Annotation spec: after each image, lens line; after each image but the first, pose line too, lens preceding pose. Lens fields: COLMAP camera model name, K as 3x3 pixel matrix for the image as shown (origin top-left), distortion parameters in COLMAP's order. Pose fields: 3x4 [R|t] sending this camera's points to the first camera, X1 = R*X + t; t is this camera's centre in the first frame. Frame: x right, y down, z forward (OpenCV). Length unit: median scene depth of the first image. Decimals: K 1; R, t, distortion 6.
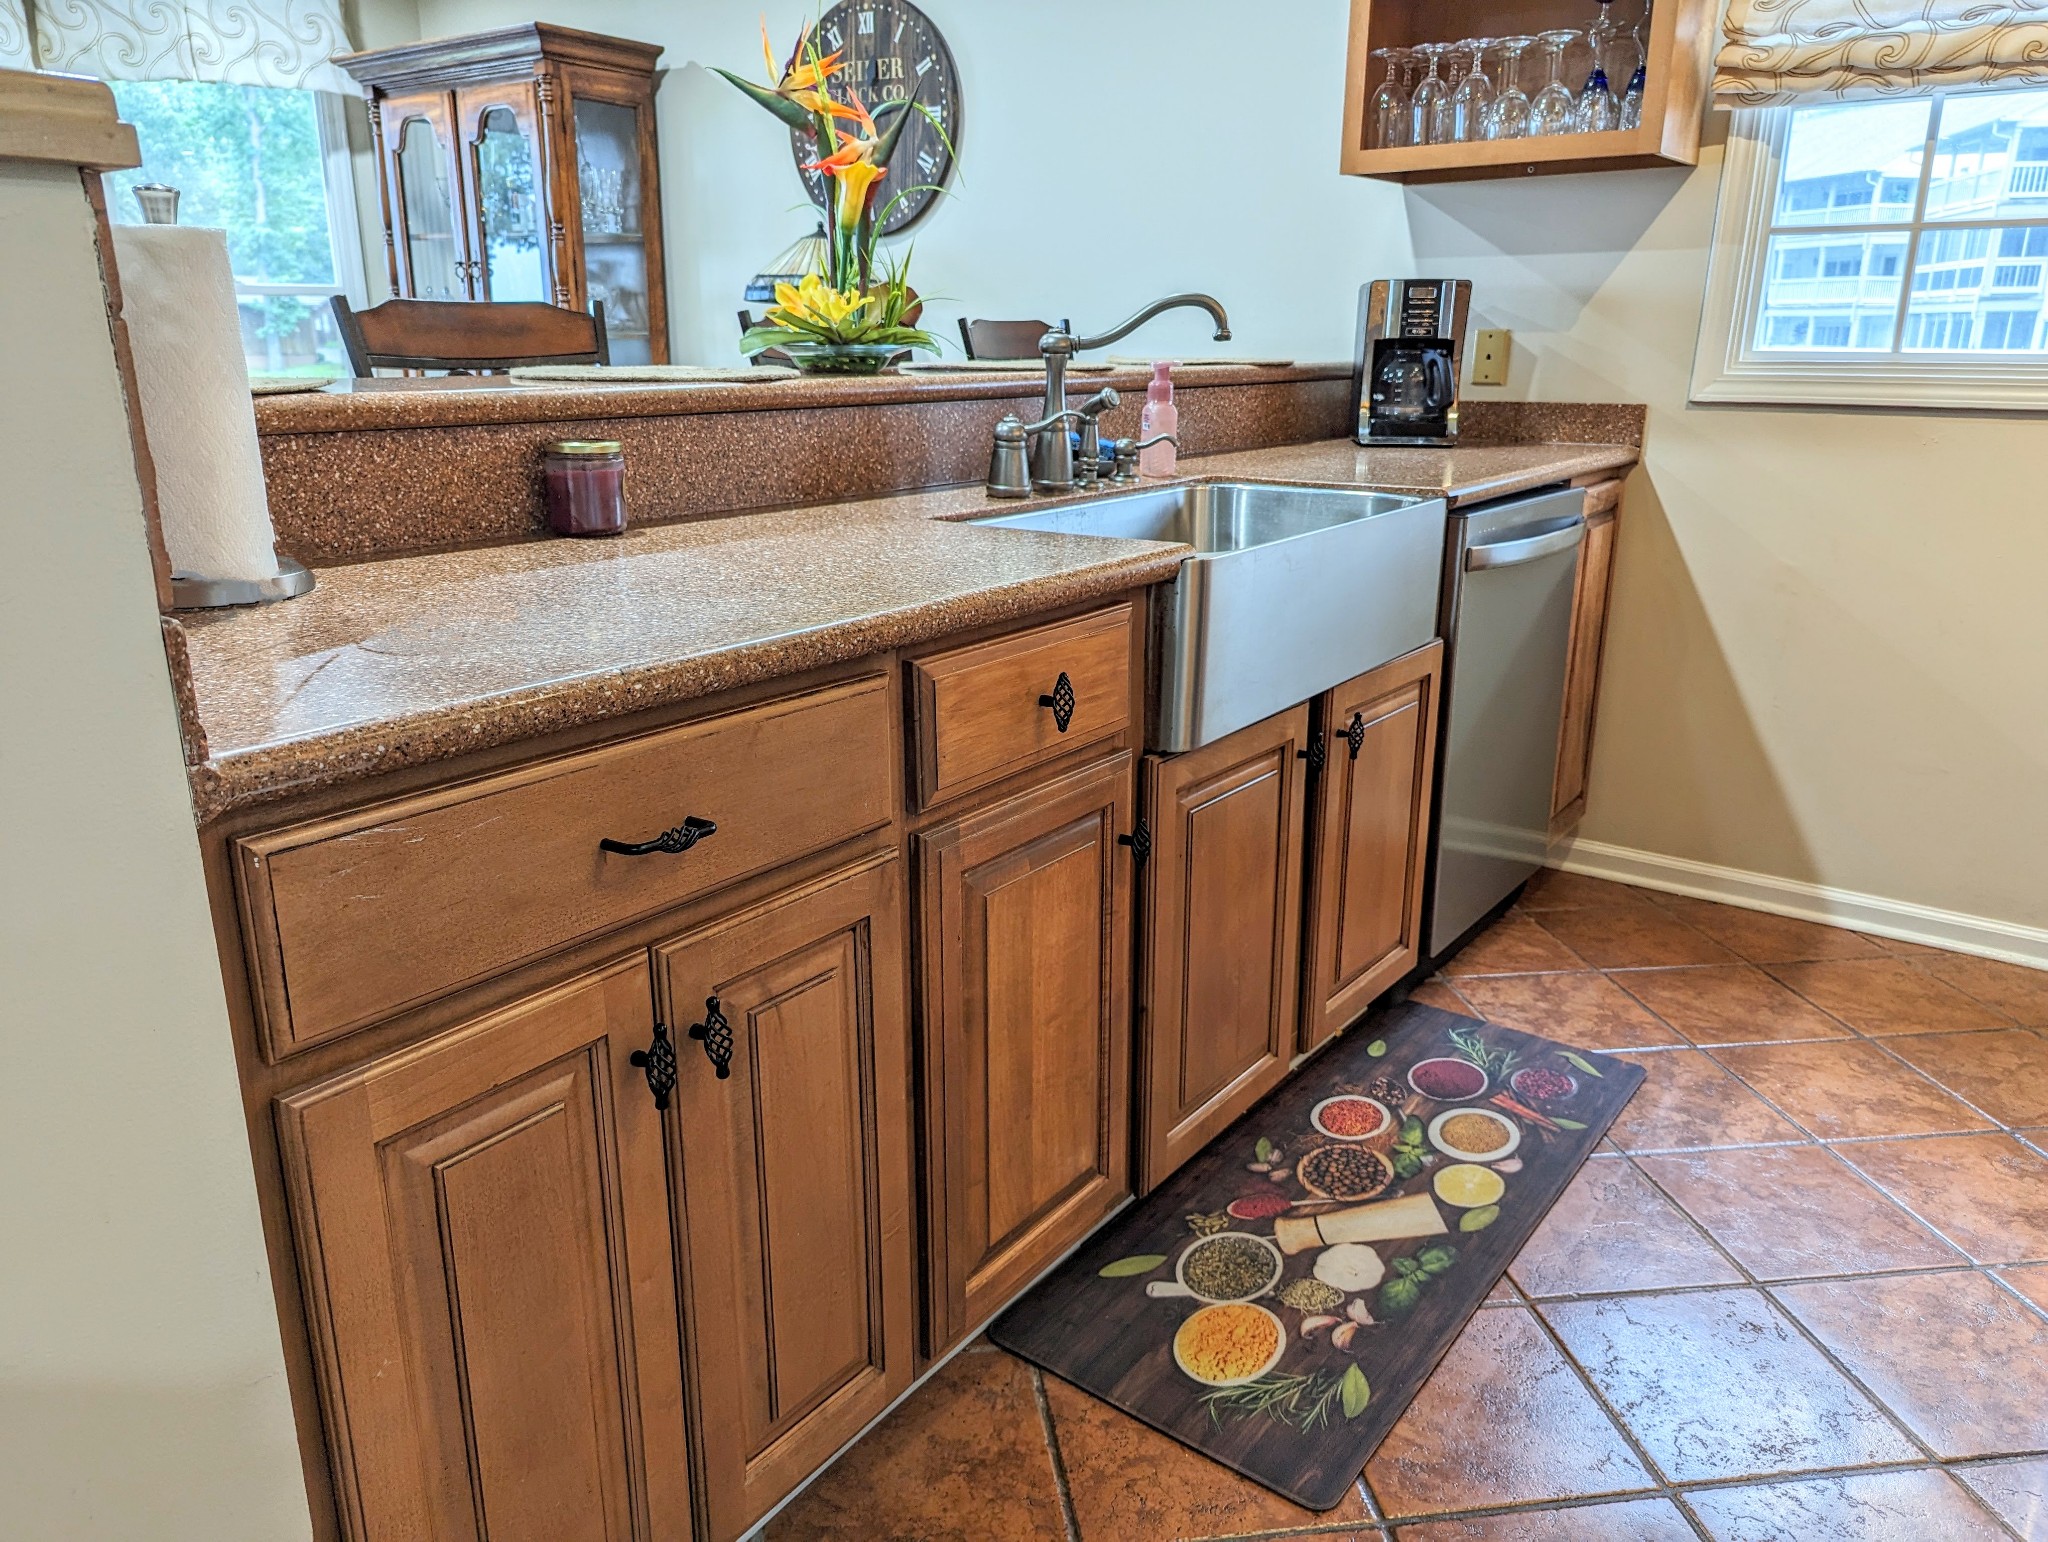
lens RADIAL K [[1451.9, 0, 1021.2], [0, 1451.9, 771.4], [0, 0, 1]] dist [0.055420, -0.052772]
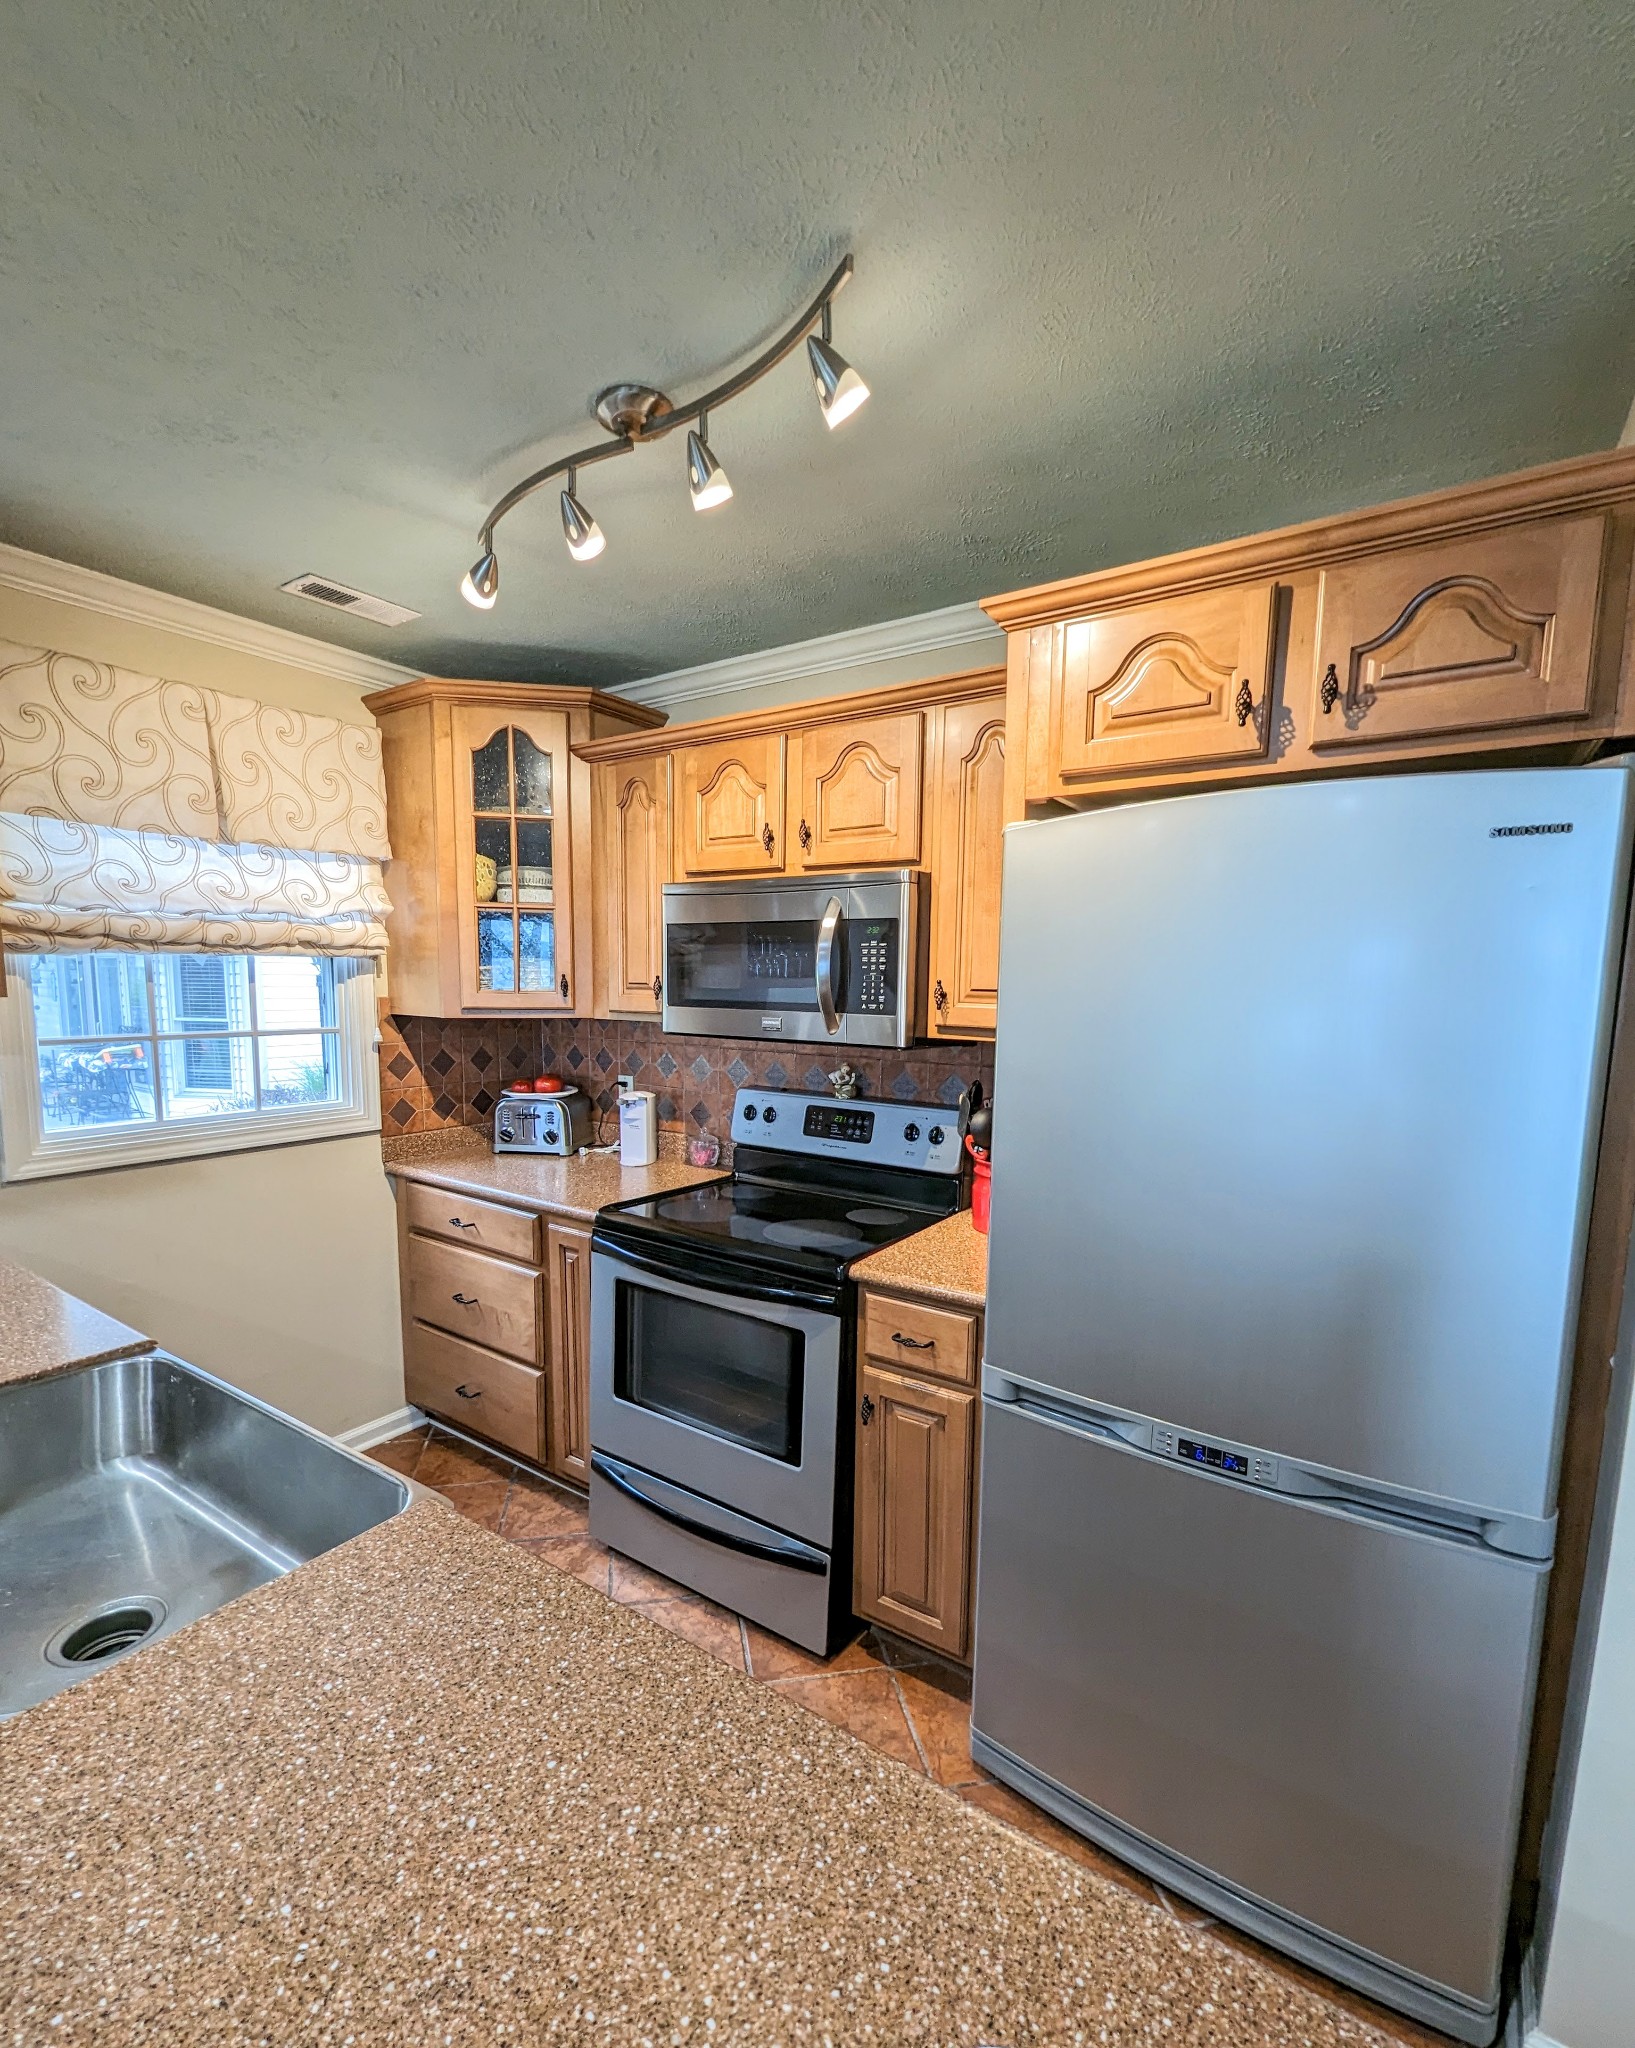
lens RADIAL K [[899.3, 0, 810.1], [0, 899.3, 1085.9], [0, 0, 1]] dist [-0.003696, -0.000086]
pose [[-0.041541, -0.126022, 0.991157, -0.203836], [0.274800, 0.952314, 0.132601, -0.189671], [-0.960604, 0.277879, -0.004929, 0.288444]]
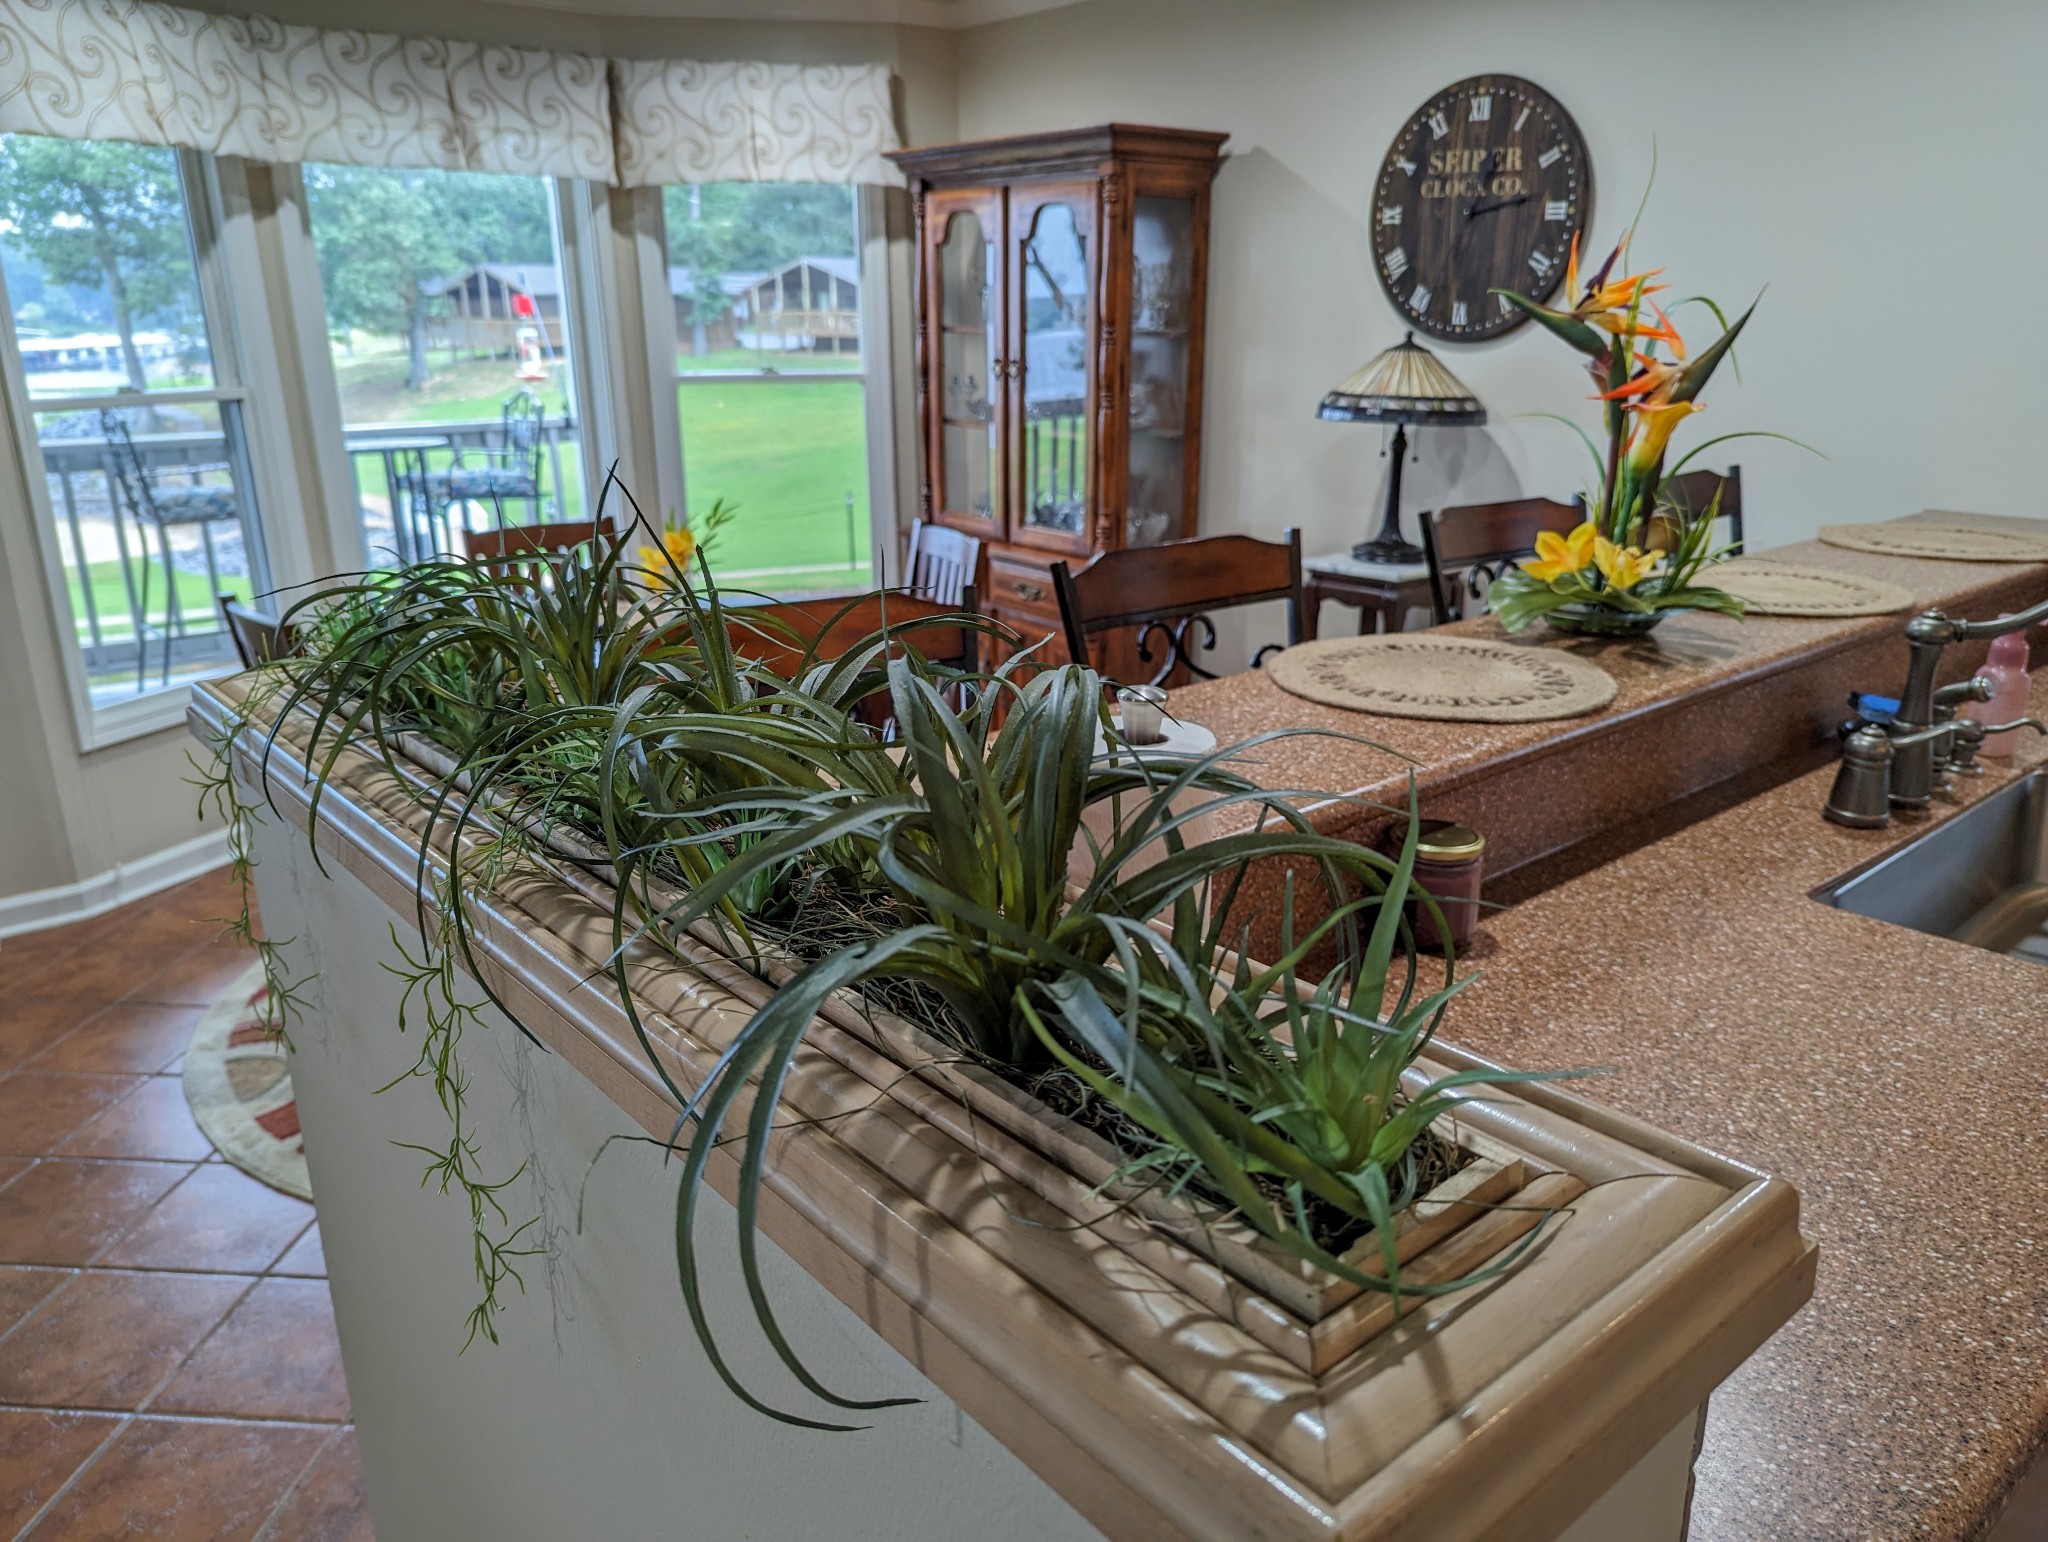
lens RADIAL K [[1473.8, 0, 1024.0], [0, 1473.8, 771.0], [0, 0, 1]] dist [0.017330, -0.006747]
pose [[0.970553, 0.061052, -0.233021, -0.144098], [-0.057776, 0.998112, 0.020866, -0.114708], [0.233855, -0.006789, 0.972248, 0.061344]]
